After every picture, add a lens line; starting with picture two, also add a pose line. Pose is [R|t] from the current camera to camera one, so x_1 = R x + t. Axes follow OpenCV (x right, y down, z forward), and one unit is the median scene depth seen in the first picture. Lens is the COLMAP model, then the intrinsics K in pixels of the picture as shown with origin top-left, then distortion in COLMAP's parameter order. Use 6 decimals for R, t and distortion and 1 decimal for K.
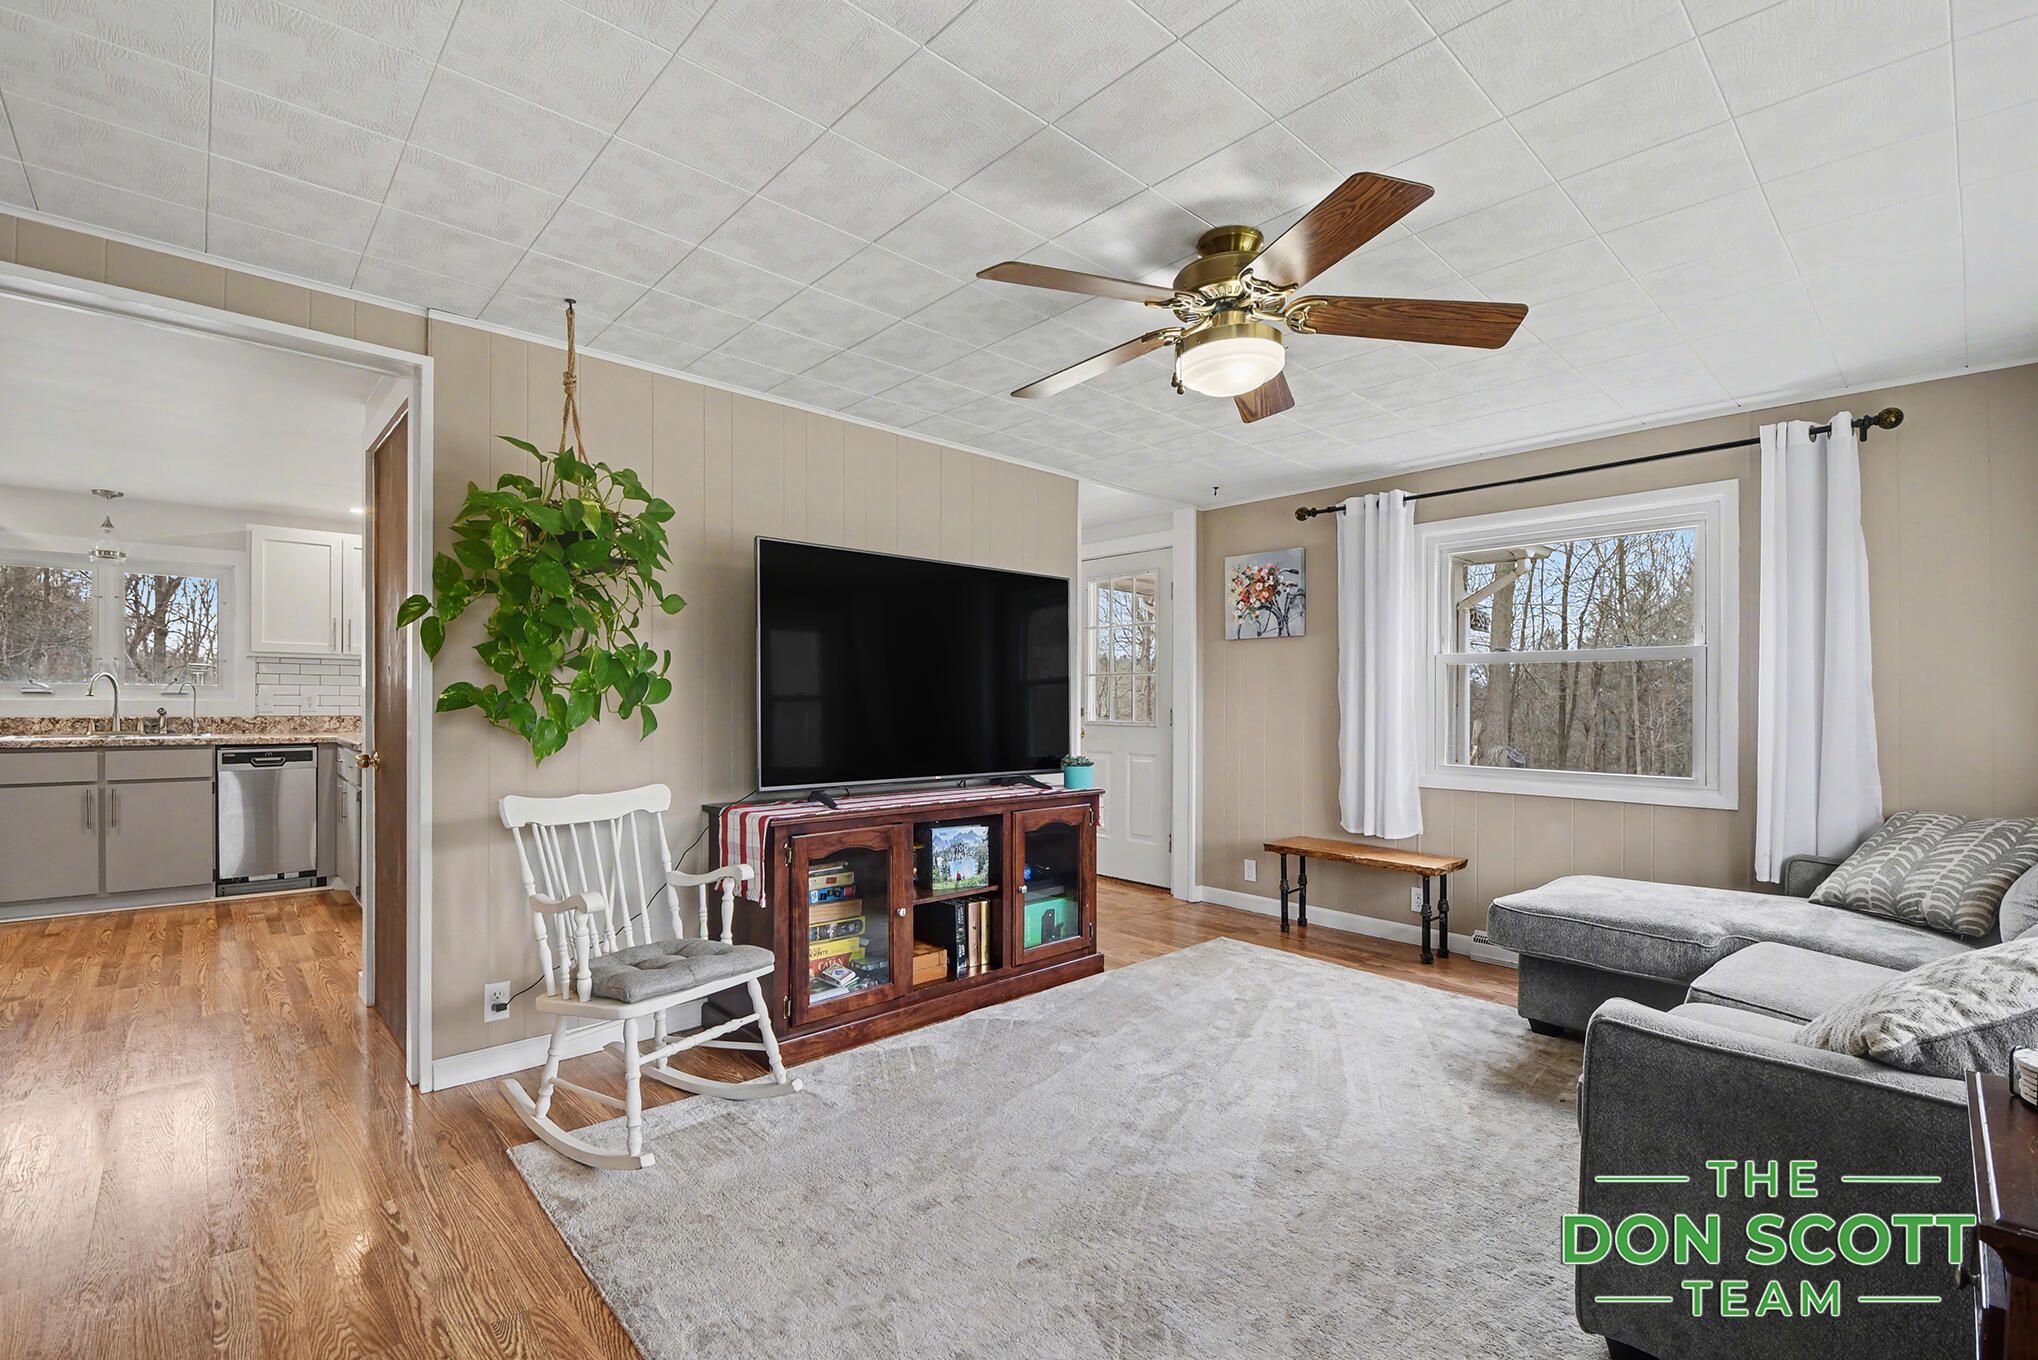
lens RADIAL K [[904.6, 0, 1005.9], [0, 904.6, 698.0], [0, 0, 1]] dist [-0.002669, -0.000303]
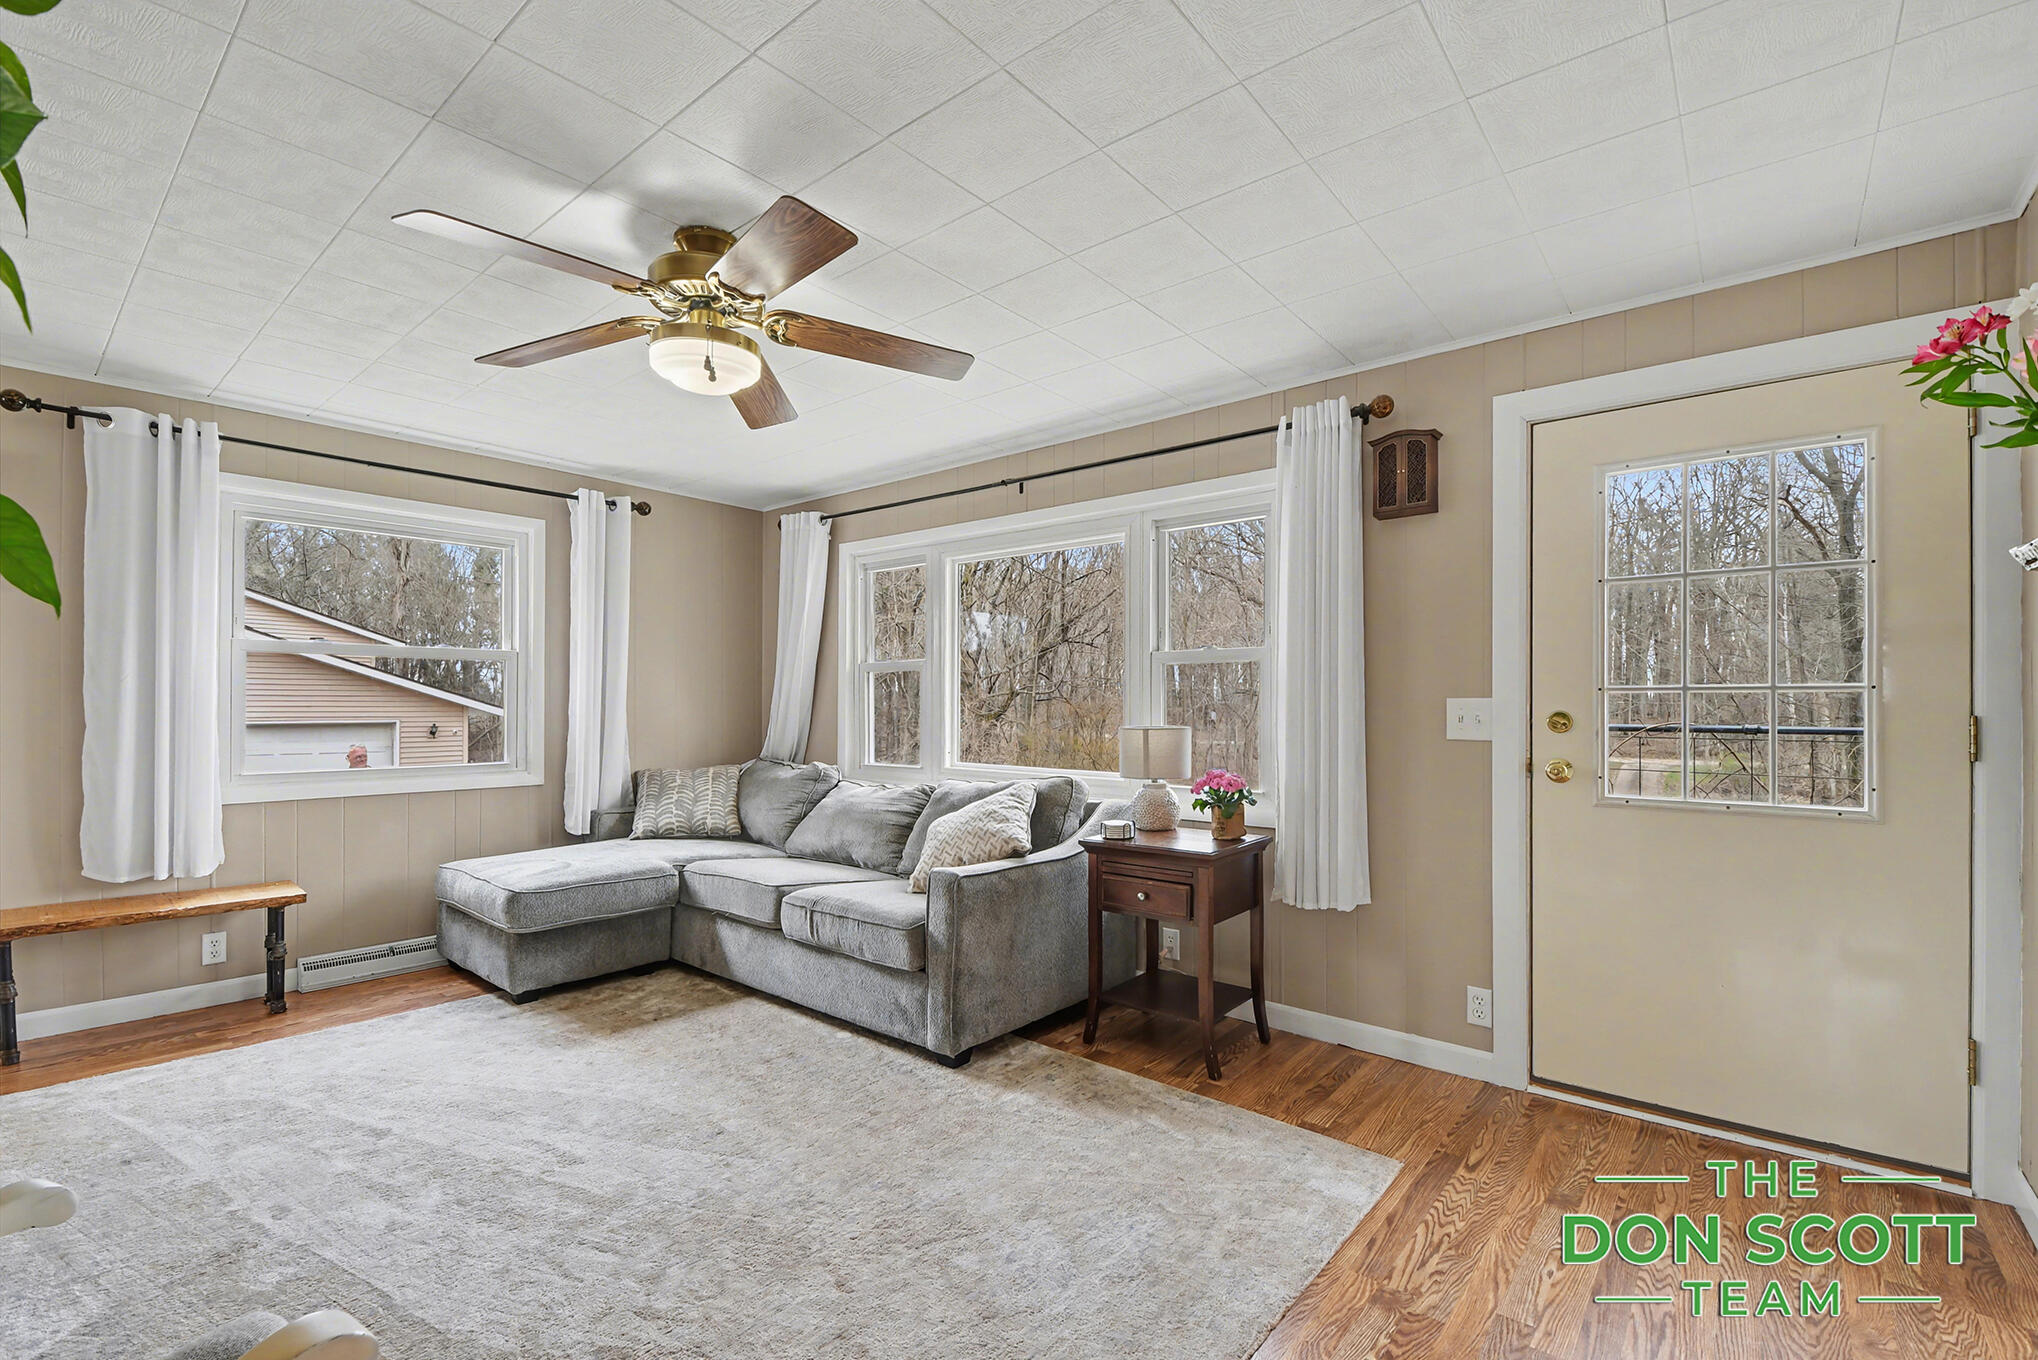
lens RADIAL K [[904.6, 0, 1005.9], [0, 904.6, 698.0], [0, 0, 1]] dist [-0.002669, -0.000303]
pose [[-0.120363, -0.000784, 0.992730, -0.825542], [-0.008207, 0.999966, -0.000205, -0.001141], [-0.992696, -0.008172, -0.120366, 0.829914]]
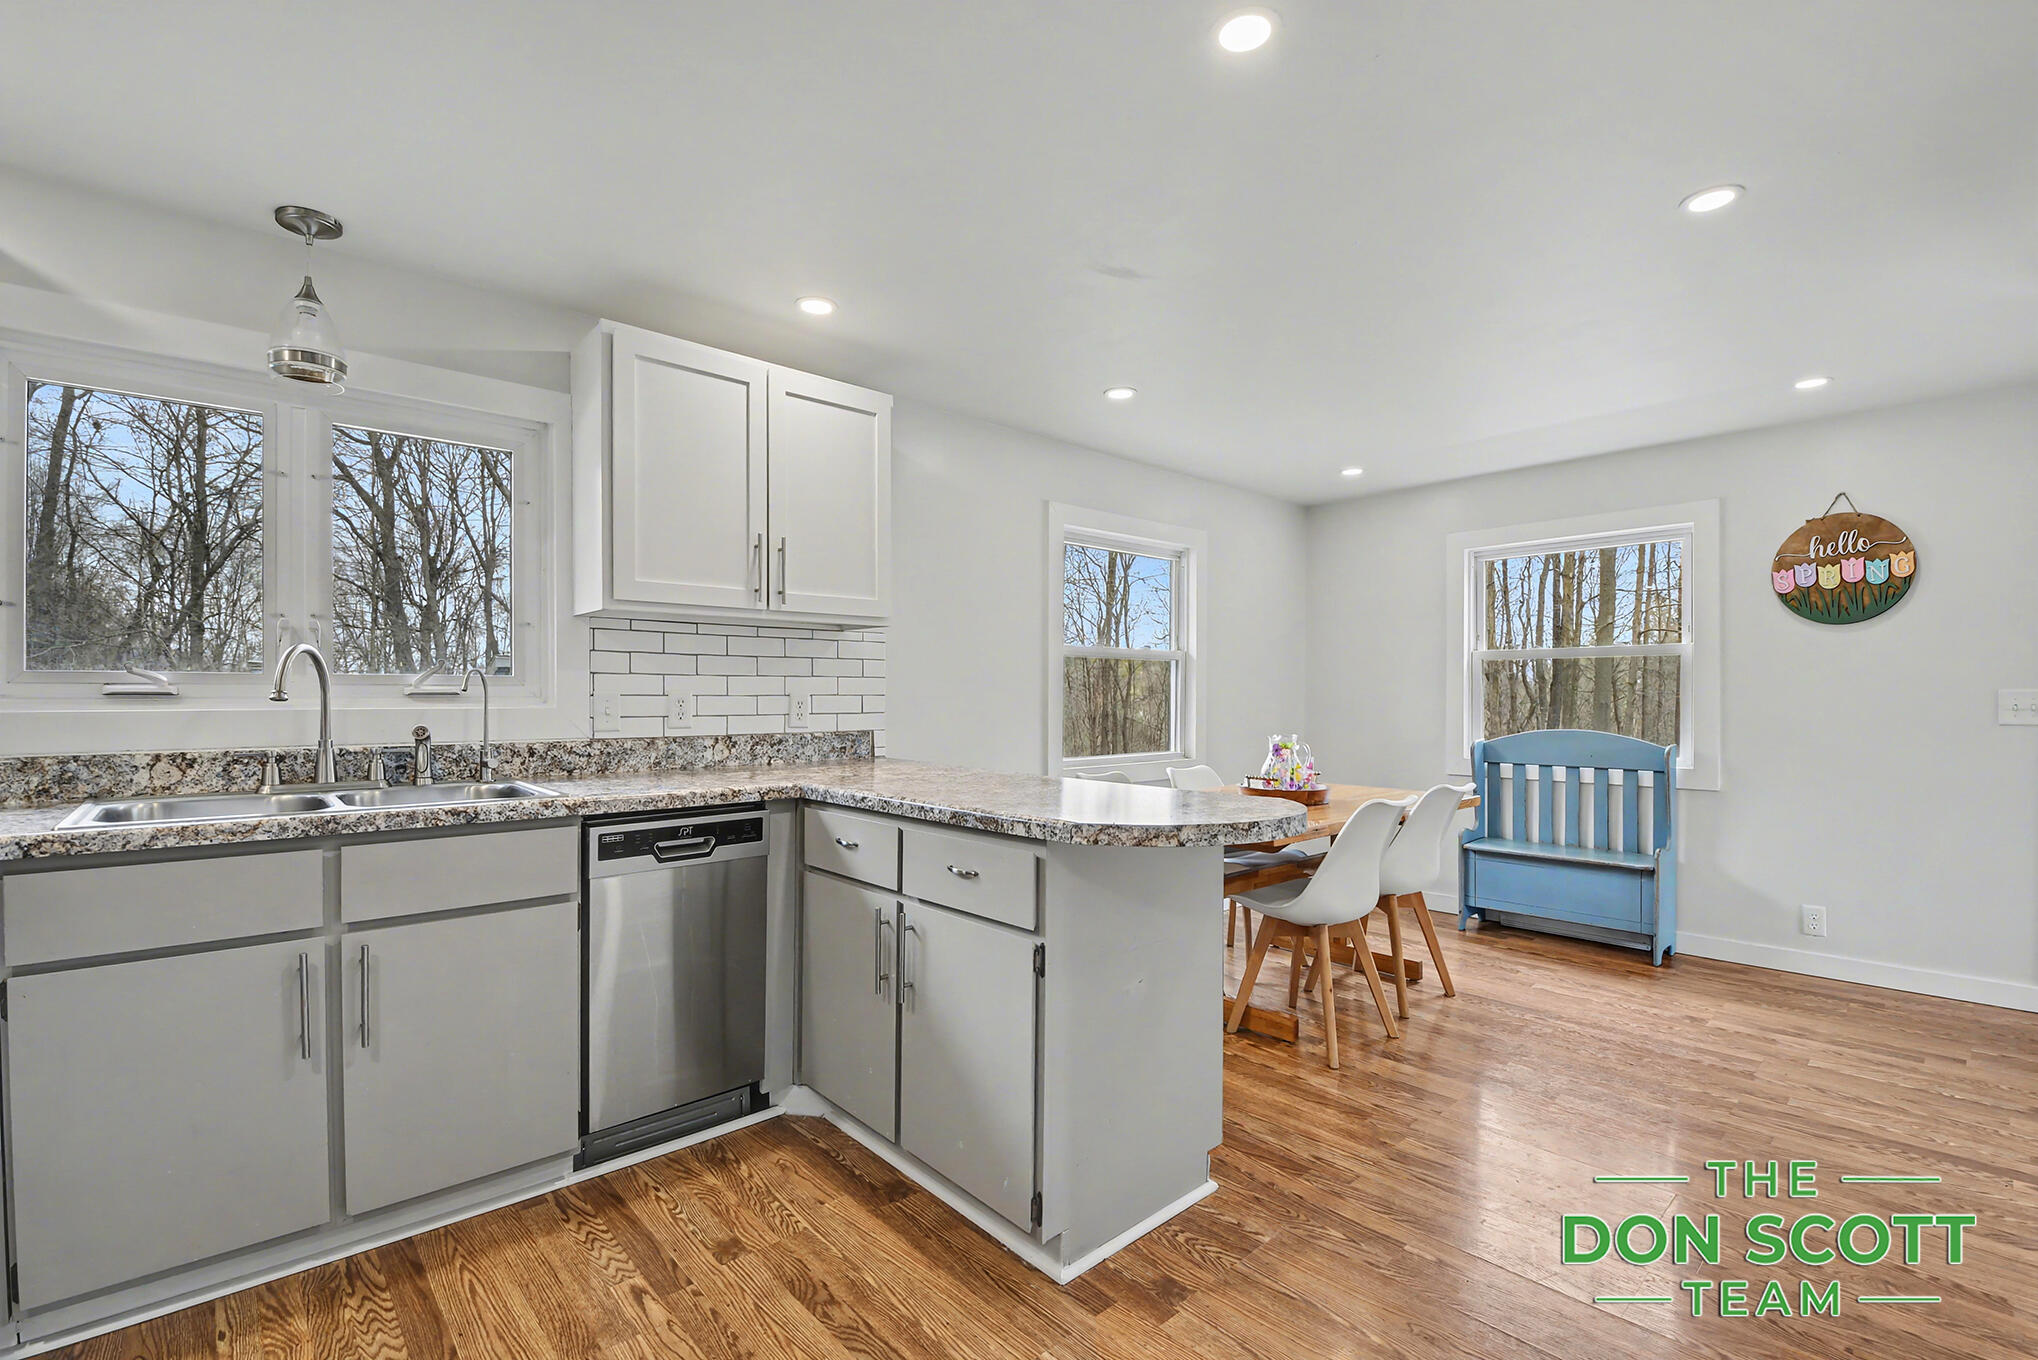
lens RADIAL K [[879.4, 0, 1023.1], [0, 879.4, 689.2], [0, 0, 1]] dist [0.000432, -0.000065]
pose [[0.999612, -0.009796, 0.026074, -0.125874], [0.010062, 0.999899, -0.010070, 0.000076], [-0.025973, 0.010328, 0.999609, 0.108620]]
